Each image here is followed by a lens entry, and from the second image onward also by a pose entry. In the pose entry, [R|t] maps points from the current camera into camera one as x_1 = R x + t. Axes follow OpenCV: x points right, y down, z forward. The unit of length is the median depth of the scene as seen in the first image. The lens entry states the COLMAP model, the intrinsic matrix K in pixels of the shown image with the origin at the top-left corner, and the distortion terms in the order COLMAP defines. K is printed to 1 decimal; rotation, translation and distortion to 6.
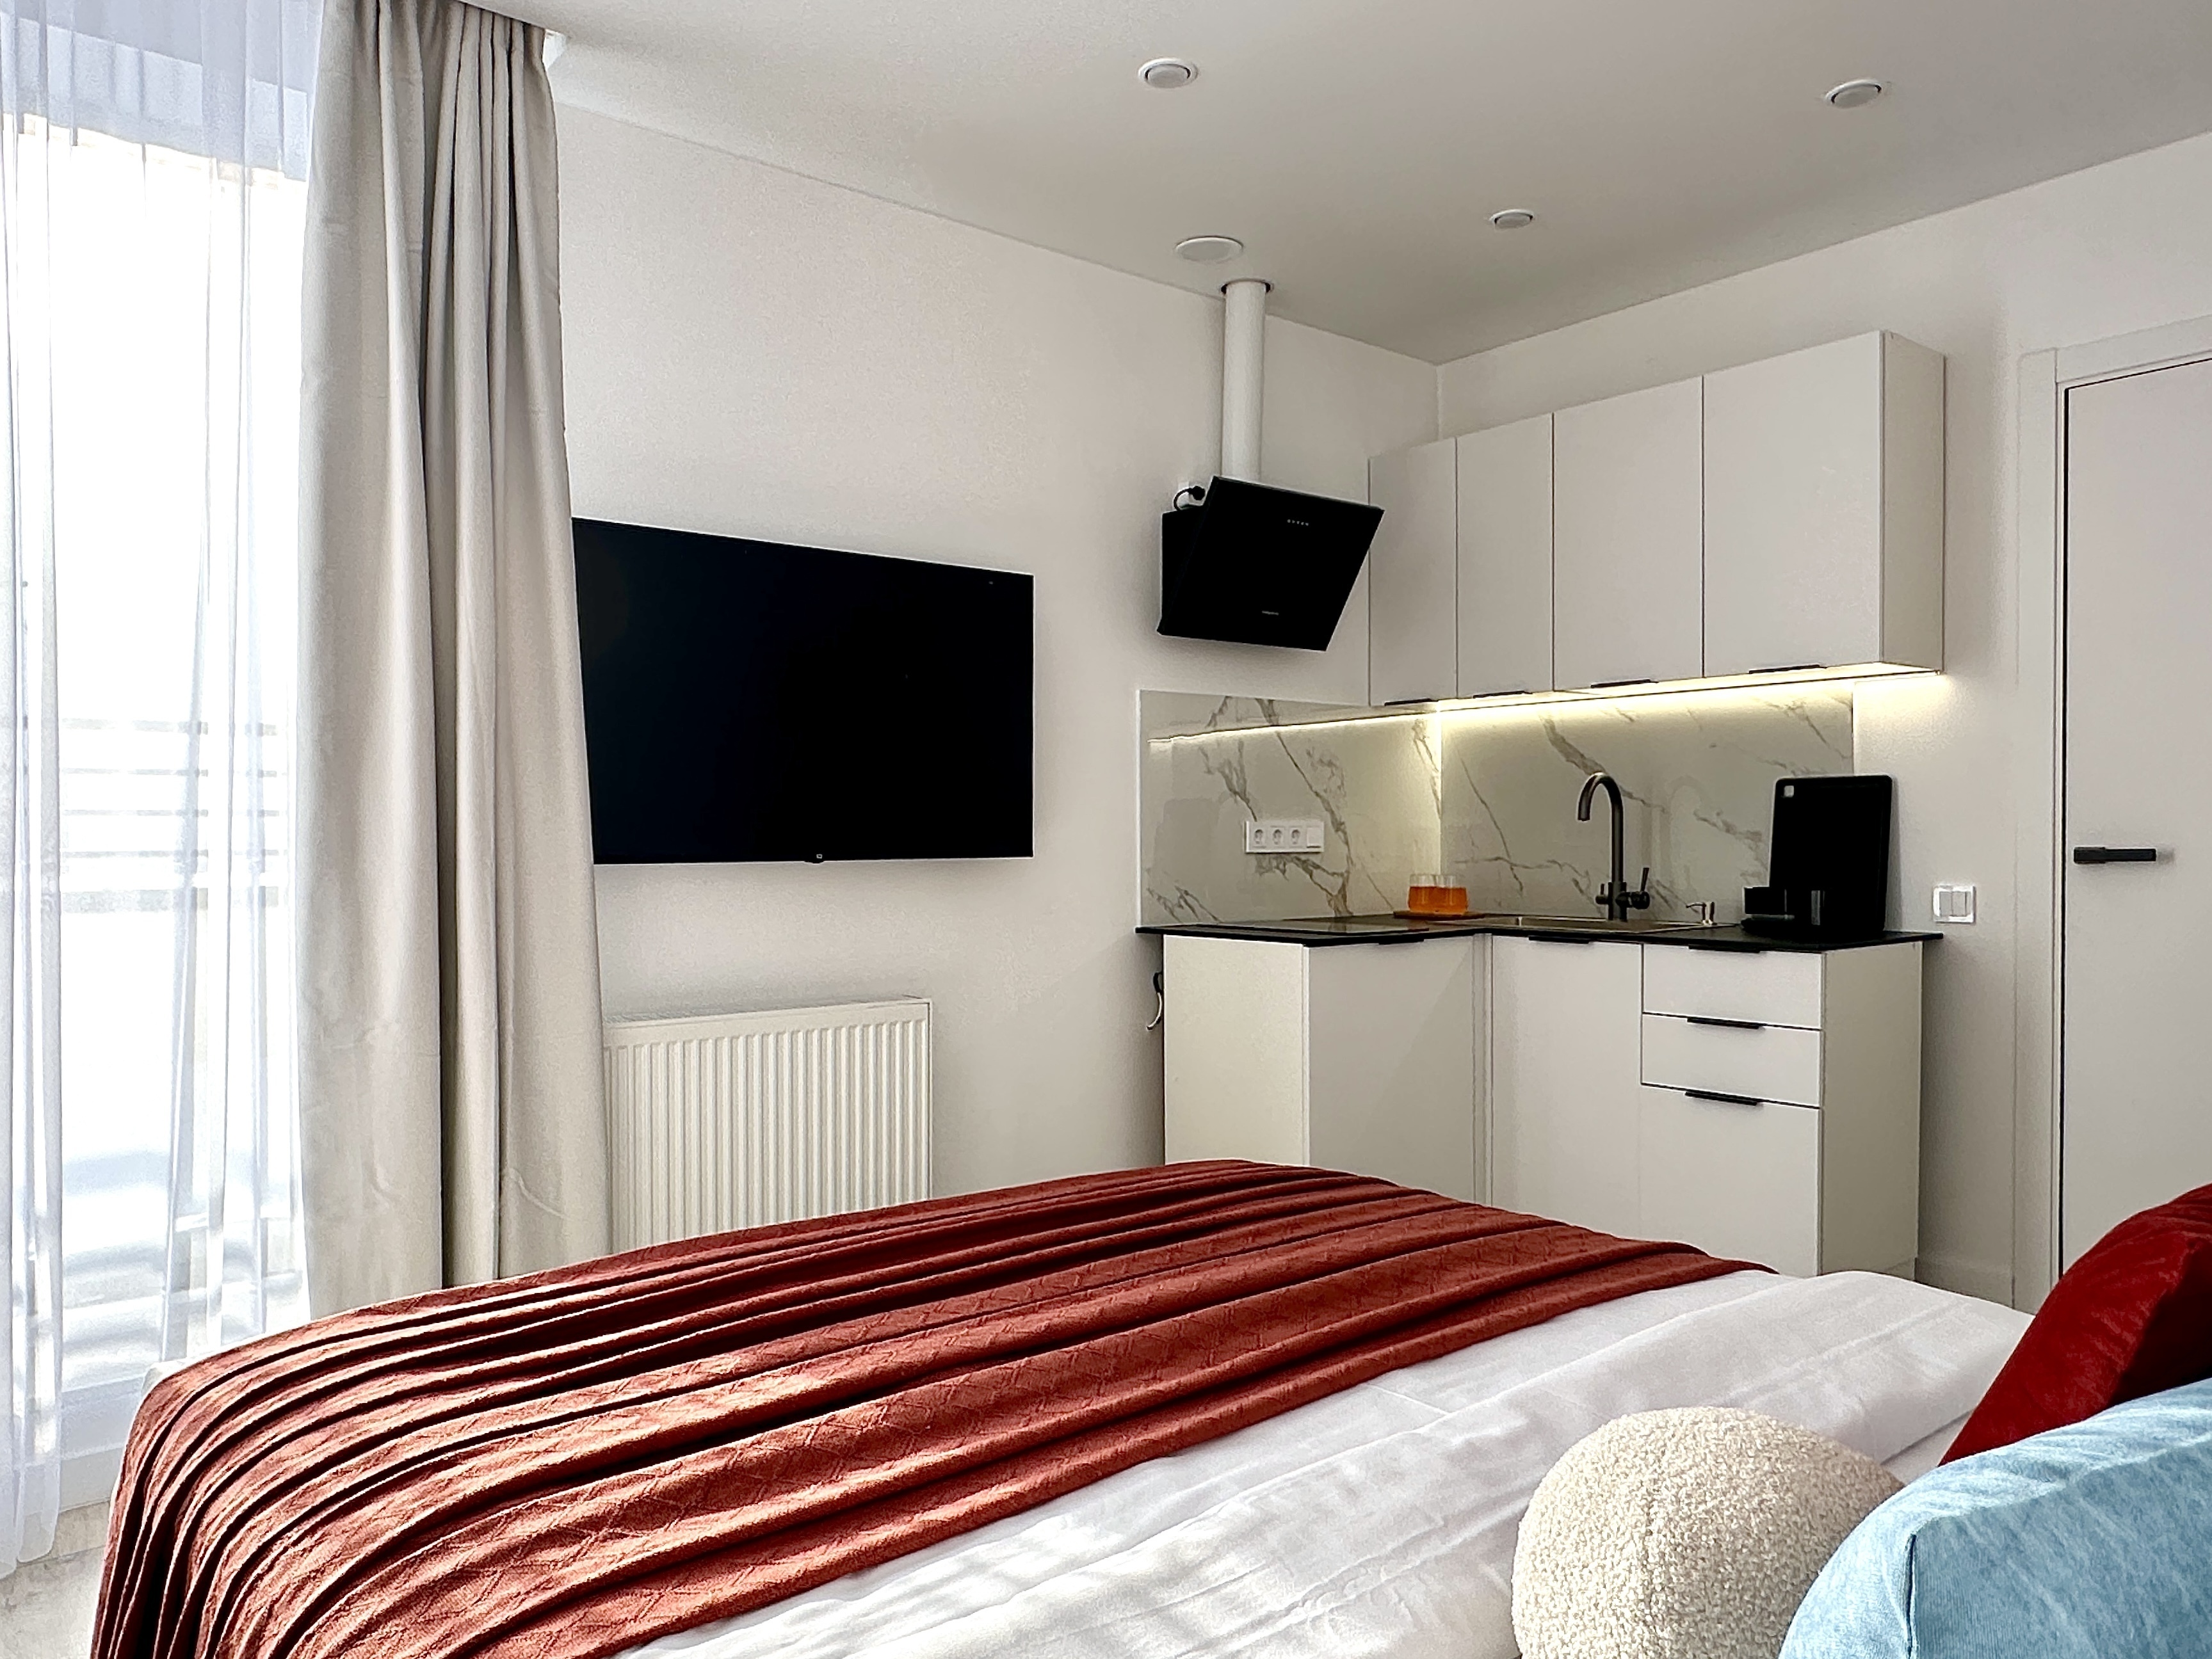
lens RADIAL K [[1516.4, 0, 1103.5], [0, 1516.4, 861.7], [0, 0, 1]] dist [0.002059, -0.000896]
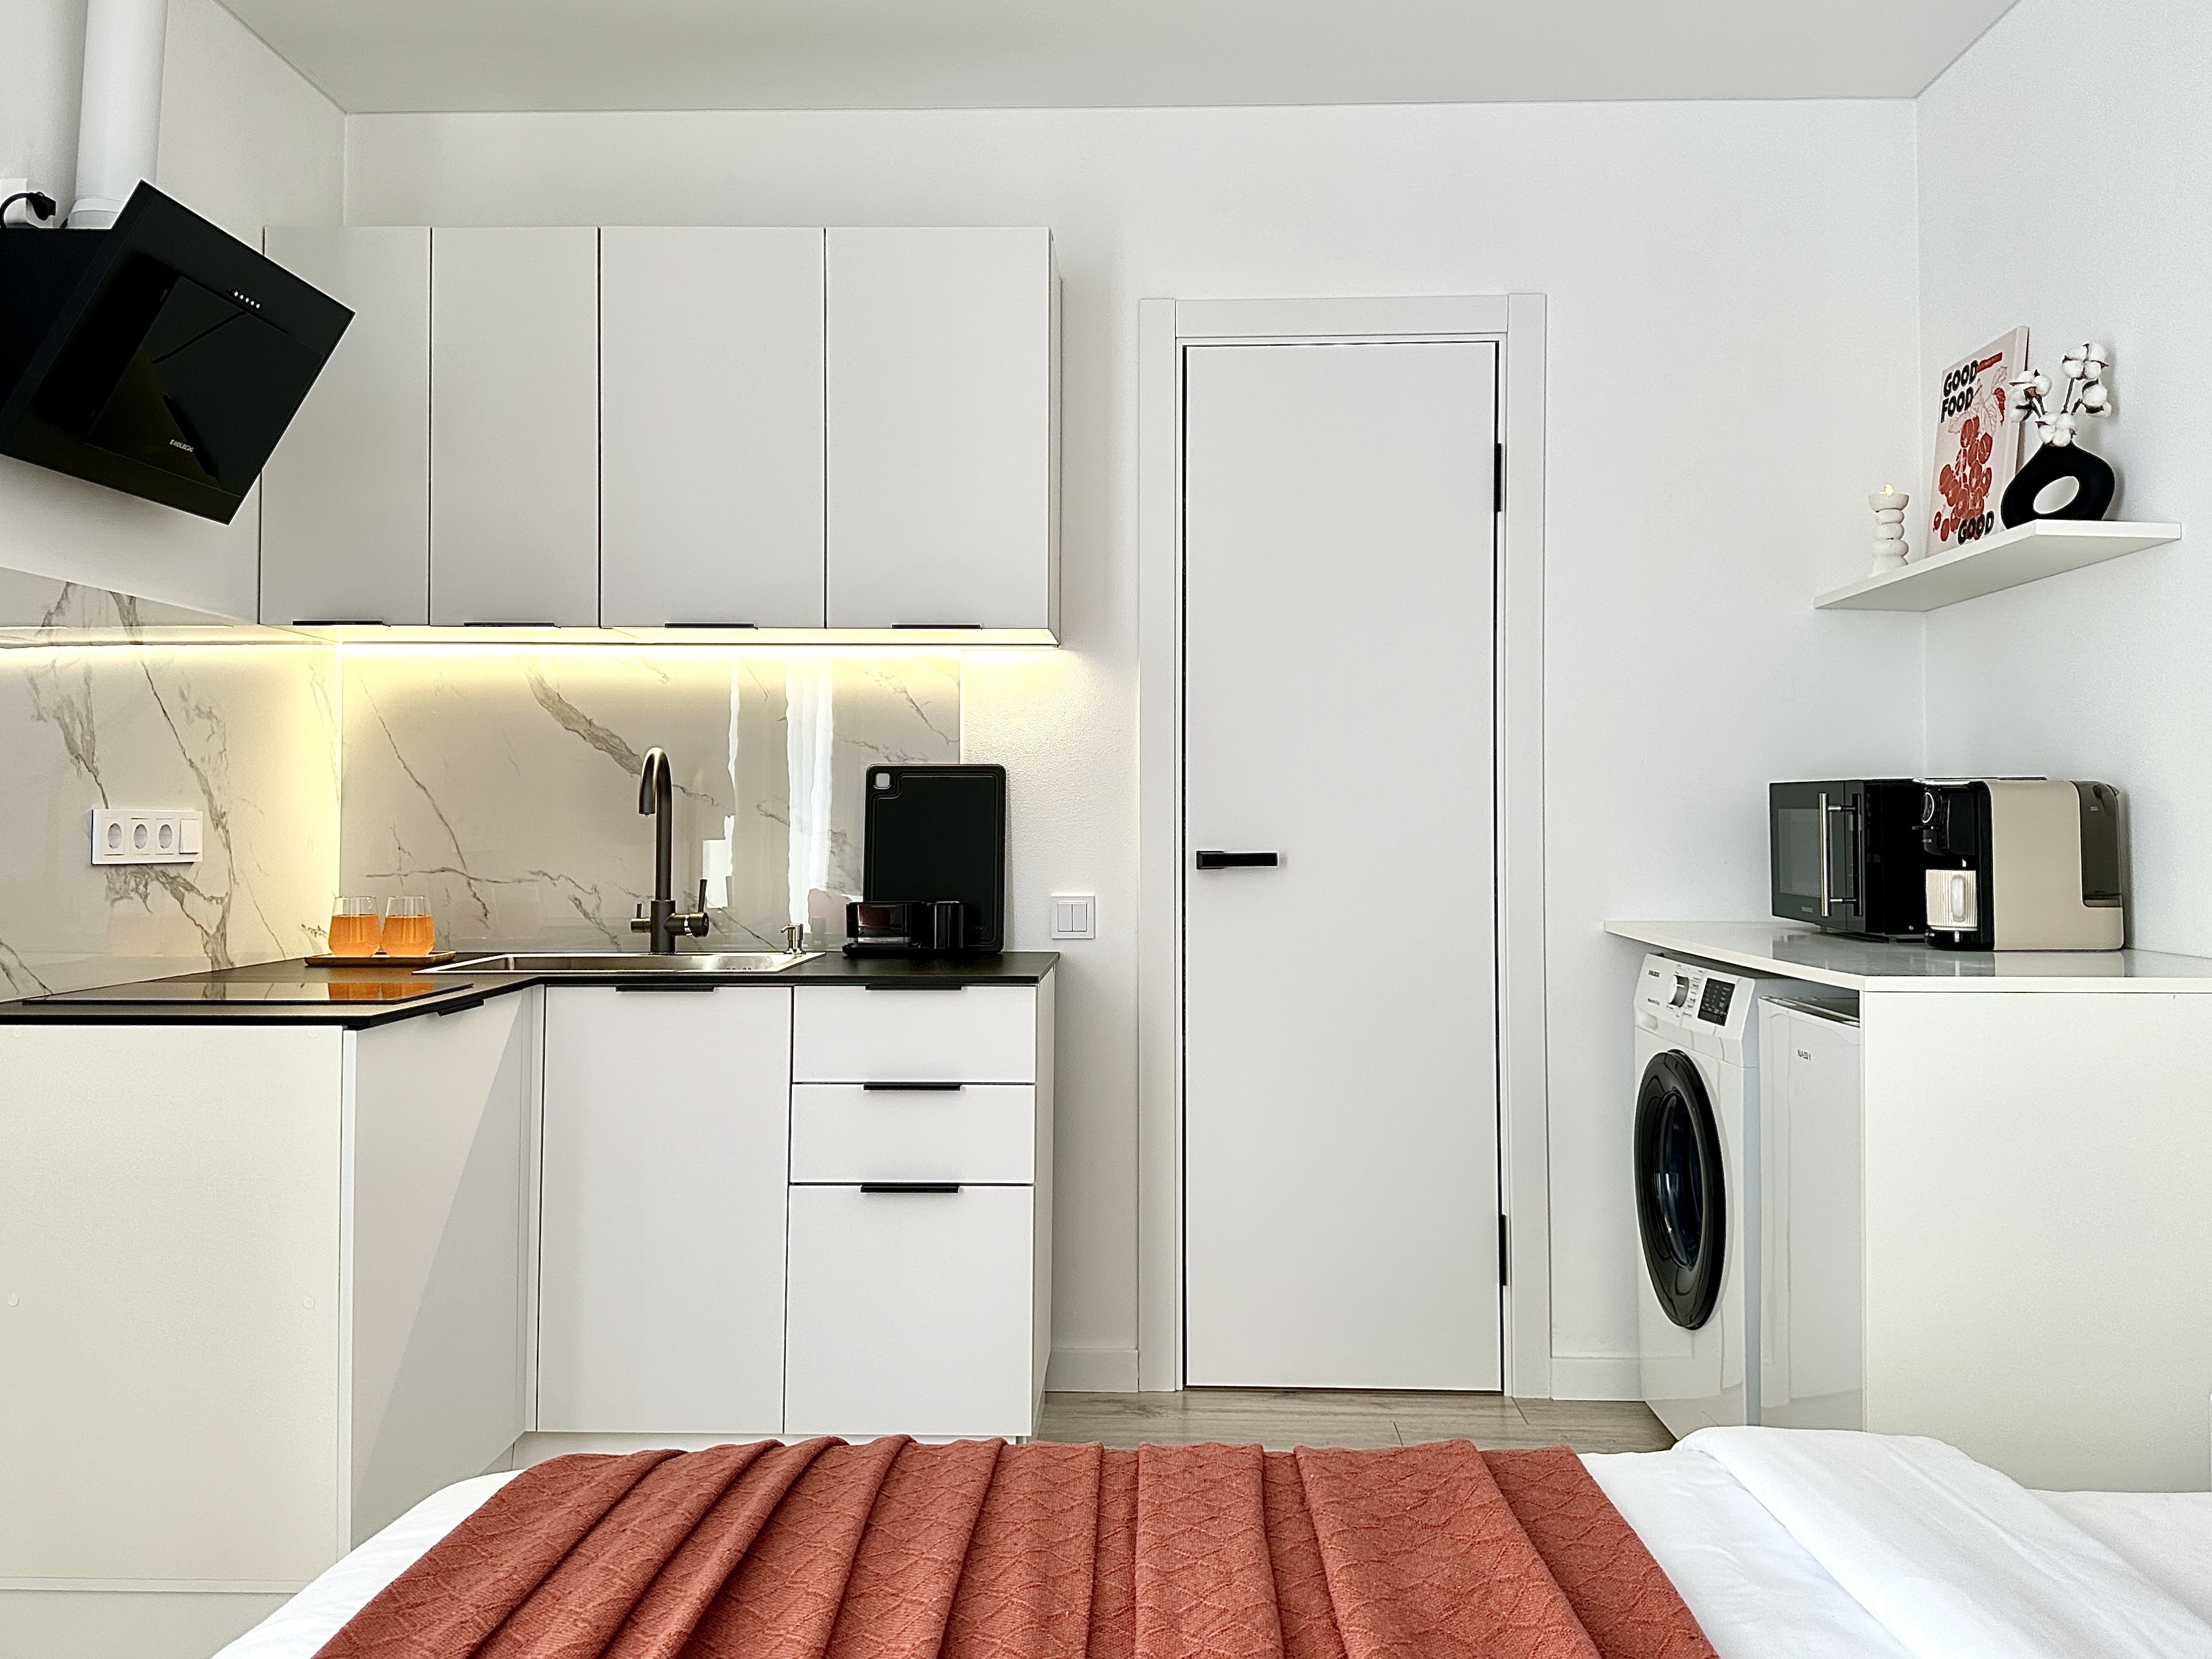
lens RADIAL K [[1806.0, 0, 1094.9], [0, 1806.0, 784.2], [0, 0, 1]] dist [0.131864, -0.194213]
pose [[0.658204, 0.024793, 0.752432, -0.185167], [0.007929, 0.999174, -0.039859, -0.006034], [-0.752798, 0.032202, 0.657463, 0.290816]]
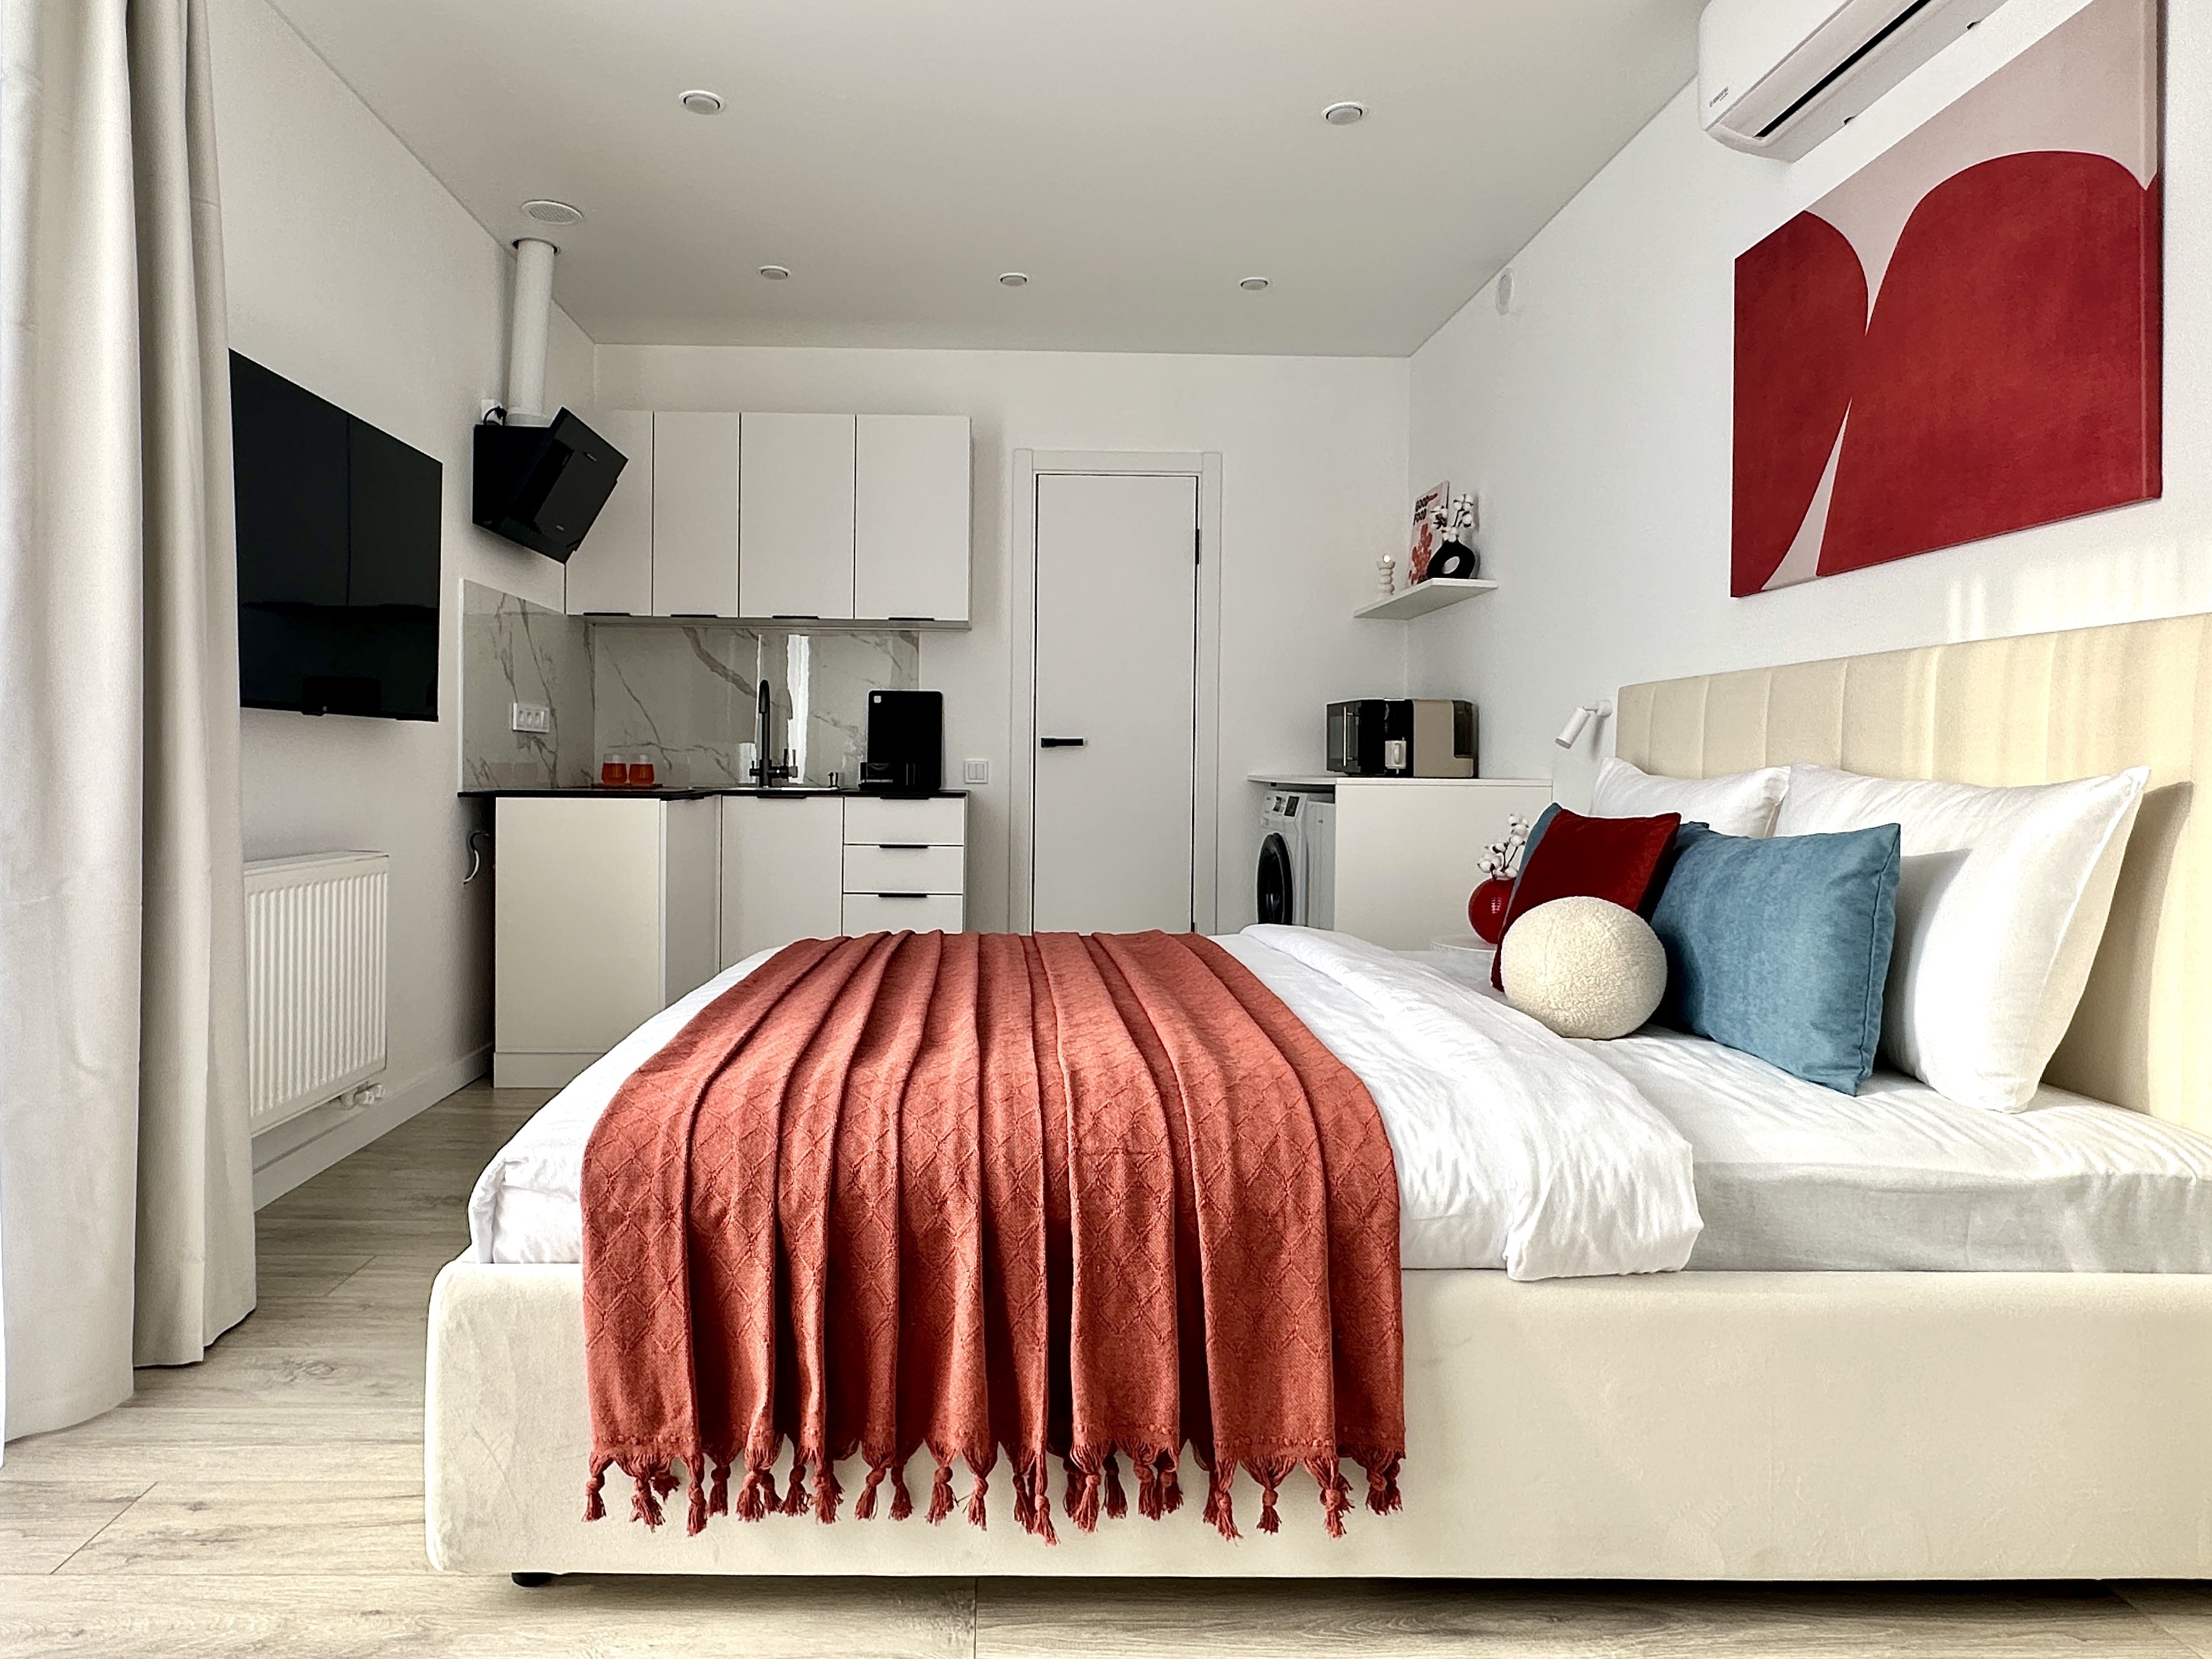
lens RADIAL K [[1274.9, 0, 1017.7], [0, 1274.9, 773.2], [0, 0, 1]] dist [-0.001010, -0.048910]
pose [[0.617216, 0.006308, 0.786769, -0.458104], [0.000611, 0.999964, -0.008497, 0.037858], [-0.786794, 0.005726, 0.617189, 0.102663]]
